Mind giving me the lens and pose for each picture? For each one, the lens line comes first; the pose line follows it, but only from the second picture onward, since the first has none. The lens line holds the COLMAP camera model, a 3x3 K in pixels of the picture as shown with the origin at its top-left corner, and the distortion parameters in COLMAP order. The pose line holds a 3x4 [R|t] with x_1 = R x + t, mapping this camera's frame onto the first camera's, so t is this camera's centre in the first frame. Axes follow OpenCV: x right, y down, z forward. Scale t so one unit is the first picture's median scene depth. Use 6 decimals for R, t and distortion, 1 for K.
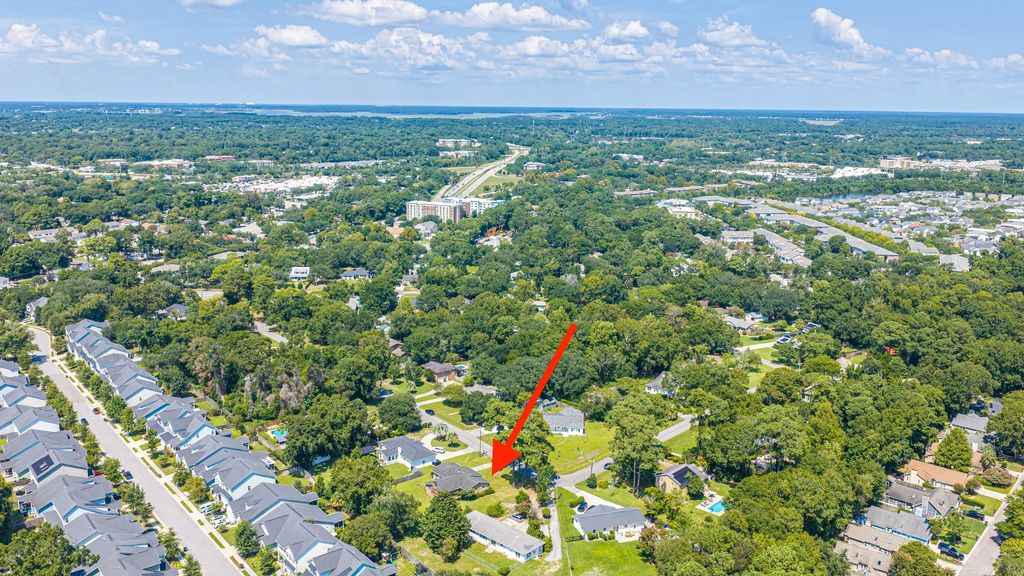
lens RADIAL K [[845.7, 0, 512.8], [0, 845.7, 286.9], [0, 0, 1]] dist [0.025177, -0.051852]
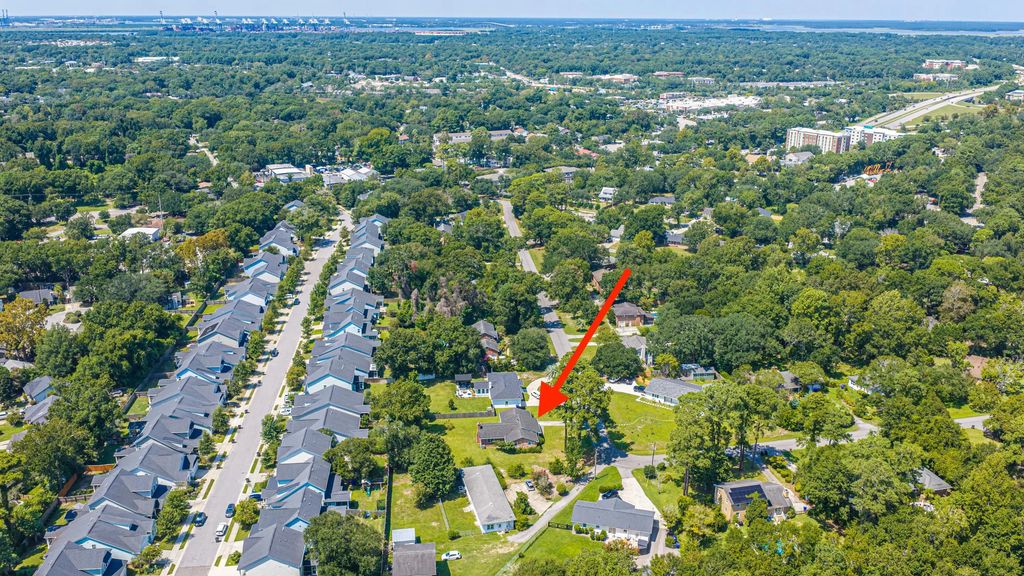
lens RADIAL K [[845.7, 0, 510.4], [0, 845.7, 292.2], [0, 0, 1]] dist [0.025177, -0.051852]
pose [[0.839917, 0.163152, -0.517612, 0.230234], [-0.111486, 0.985272, 0.129653, -0.023728], [0.531141, -0.051192, 0.845735, 0.131932]]
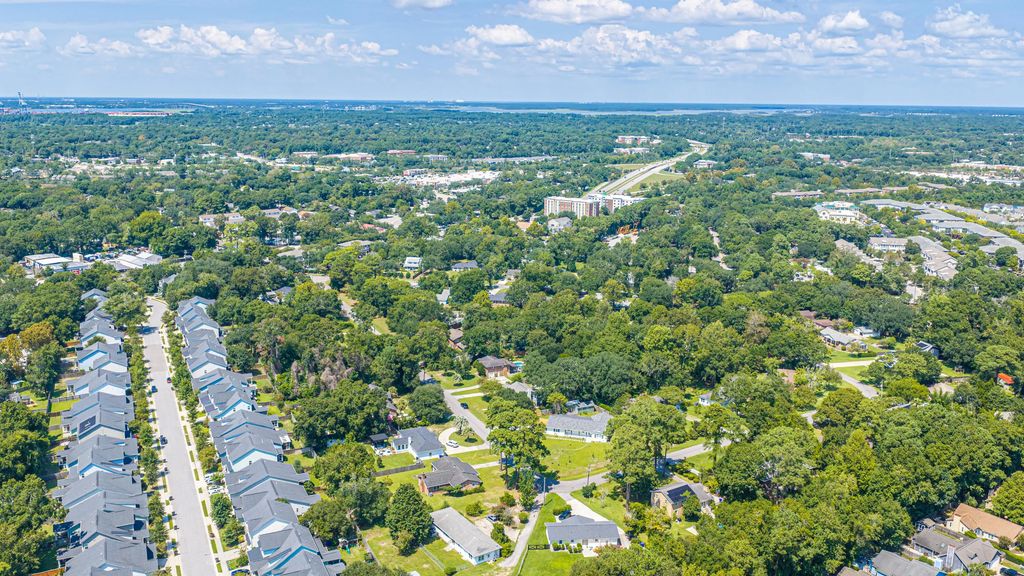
lens RADIAL K [[846.4, 0, 511.4], [0, 846.4, 287.9], [0, 0, 1]] dist [0.023048, -0.044930]
pose [[0.972698, 0.049006, -0.226842, 0.129111], [-0.048023, 0.998798, 0.009852, -0.002488], [0.227052, 0.001310, 0.973882, 0.028779]]
